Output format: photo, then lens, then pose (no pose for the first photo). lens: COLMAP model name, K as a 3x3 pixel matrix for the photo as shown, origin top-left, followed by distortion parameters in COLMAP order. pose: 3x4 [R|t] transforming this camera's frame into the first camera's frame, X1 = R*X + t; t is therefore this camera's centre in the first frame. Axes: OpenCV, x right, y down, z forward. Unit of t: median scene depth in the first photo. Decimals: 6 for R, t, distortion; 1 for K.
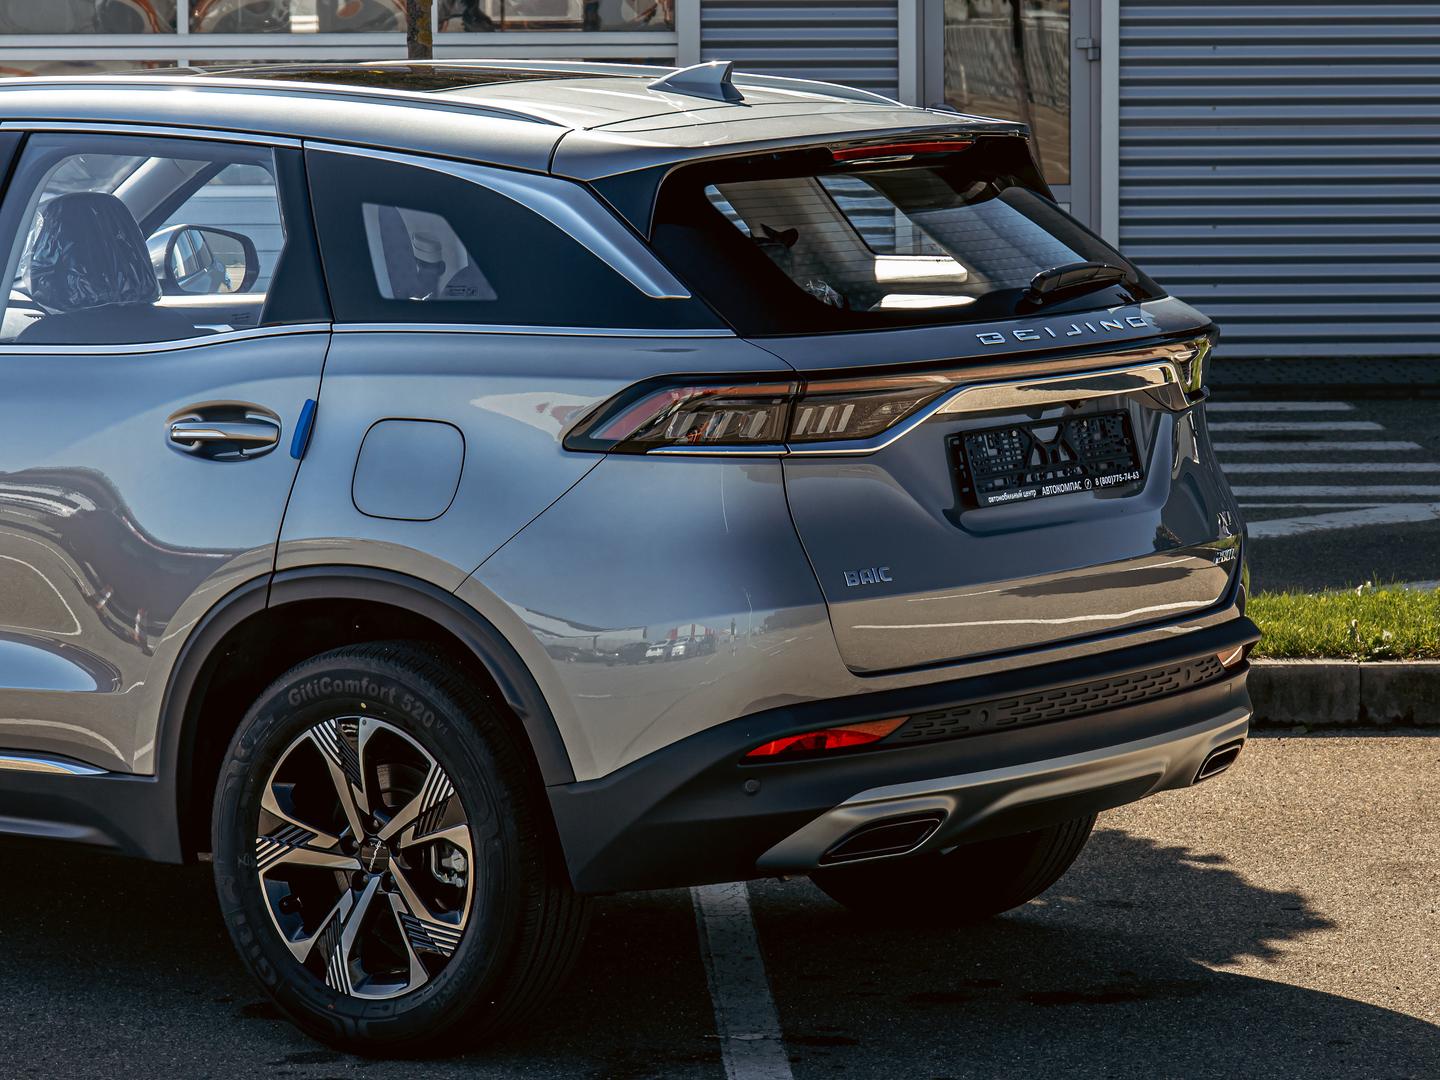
lens RADIAL K [[5557.7, 0, 718.1], [0, 5557.7, 541.9], [0, 0, 1]] dist [-0.131172, 0.000000]
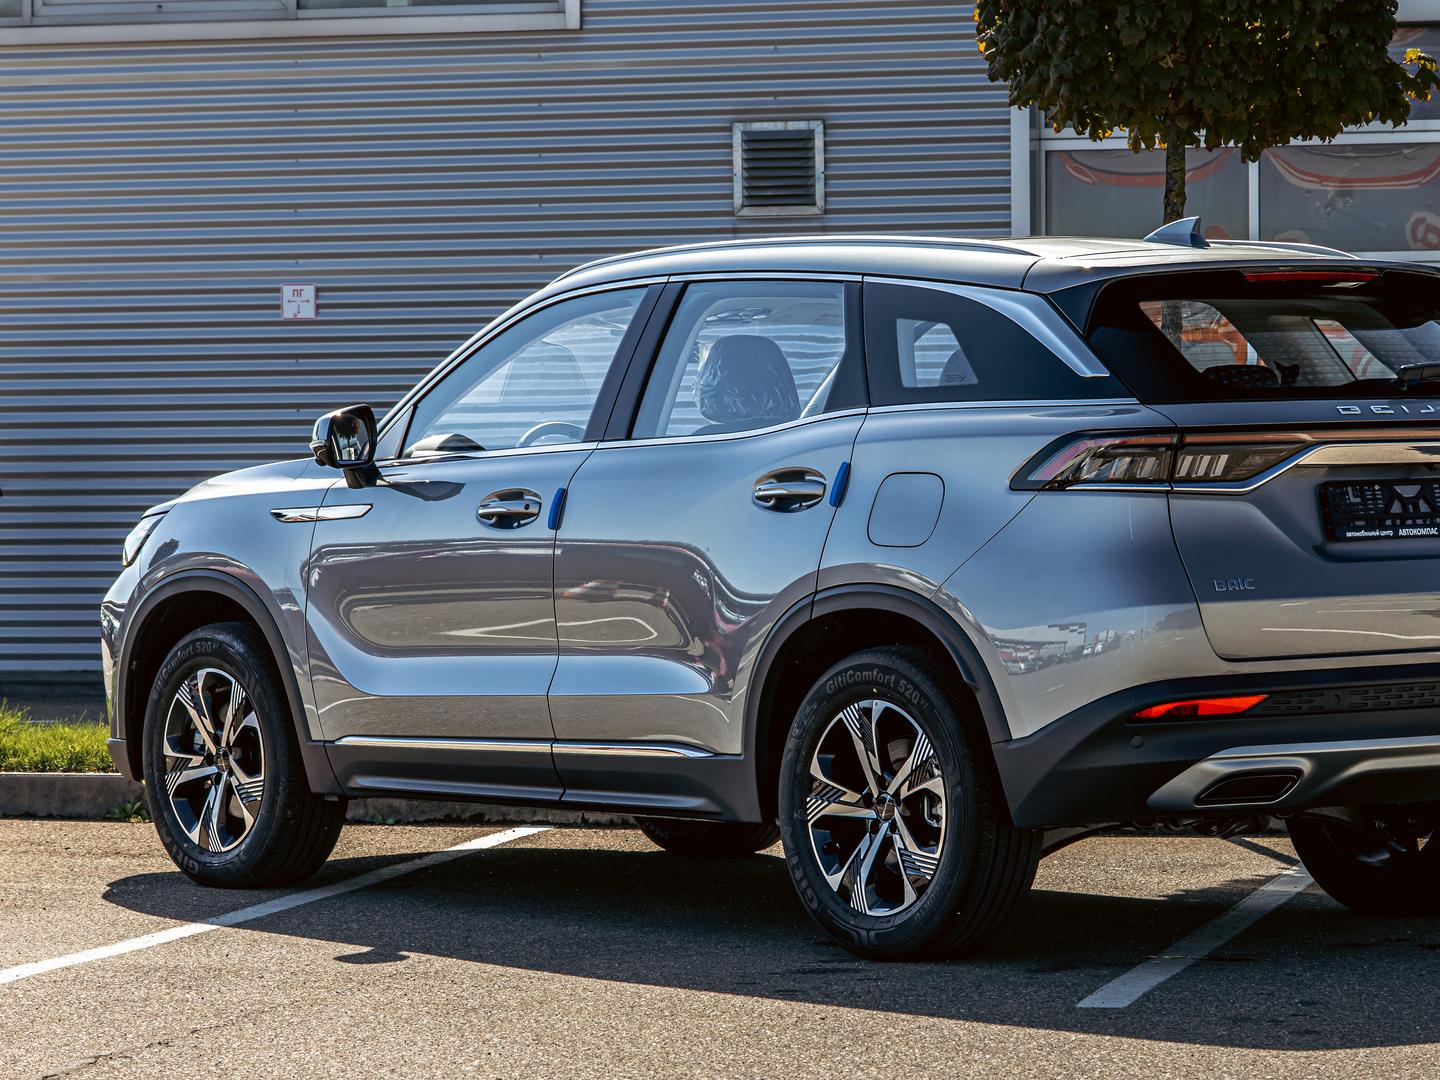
lens RADIAL K [[5557.7, 0, 722.0], [0, 5557.7, 539.4], [0, 0, 1]] dist [-0.131172, 0.000000]
pose [[0.957819, -0.002698, -0.287358, 0.280798], [-0.026713, 0.994790, -0.098380, 0.124662], [0.286127, 0.101907, 0.952757, -0.271853]]
